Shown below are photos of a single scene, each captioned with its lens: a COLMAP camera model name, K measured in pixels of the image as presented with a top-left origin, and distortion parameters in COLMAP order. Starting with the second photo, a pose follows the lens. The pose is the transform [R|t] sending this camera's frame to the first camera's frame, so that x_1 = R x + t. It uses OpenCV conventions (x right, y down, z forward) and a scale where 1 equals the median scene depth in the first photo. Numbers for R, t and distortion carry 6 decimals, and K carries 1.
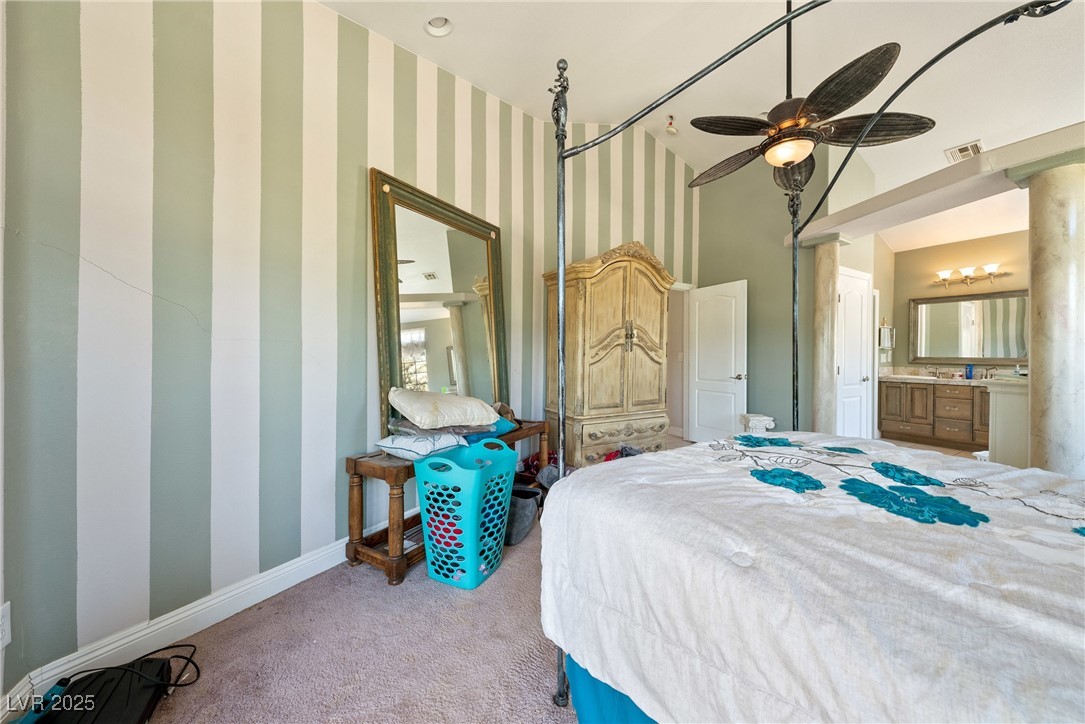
lens RADIAL K [[371.4, 0, 553.2], [0, 371.4, 354.1], [0, 0, 1]] dist [-0.000978, -0.000043]
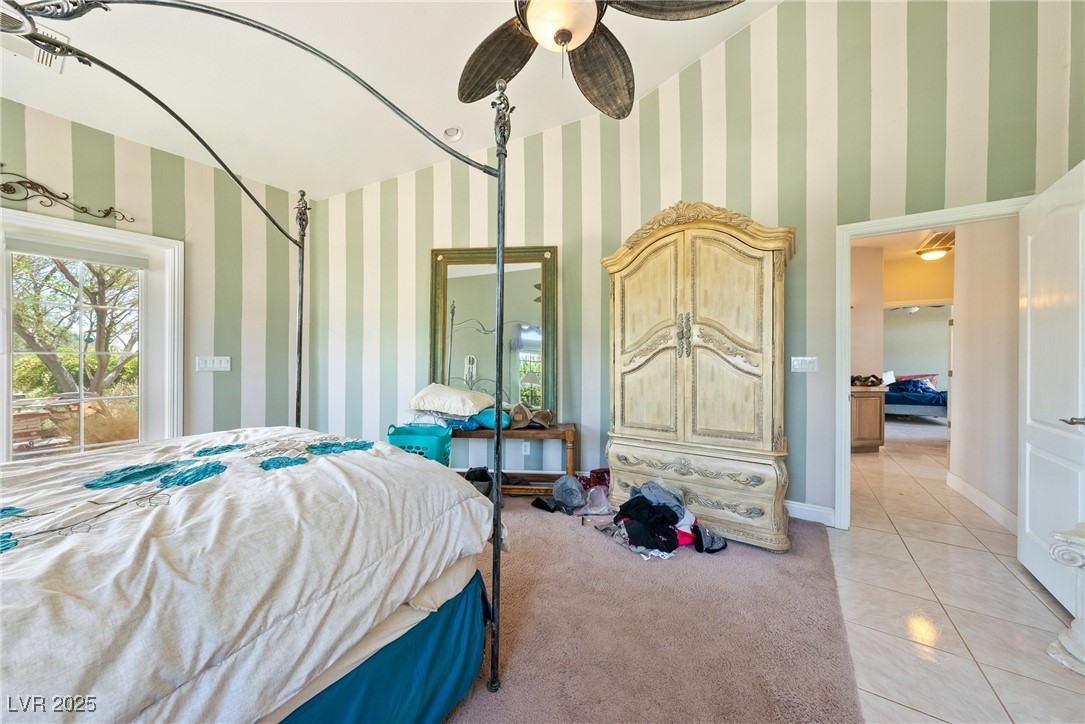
lens RADIAL K [[371.4, 0, 548.1], [0, 371.4, 362.1], [0, 0, 1]] dist [-0.000978, -0.000043]
pose [[0.433842, -0.009405, -0.900940, 0.750573], [0.000168, 0.999946, -0.010358, 0.010383], [0.900989, 0.004343, 0.433821, 0.464318]]
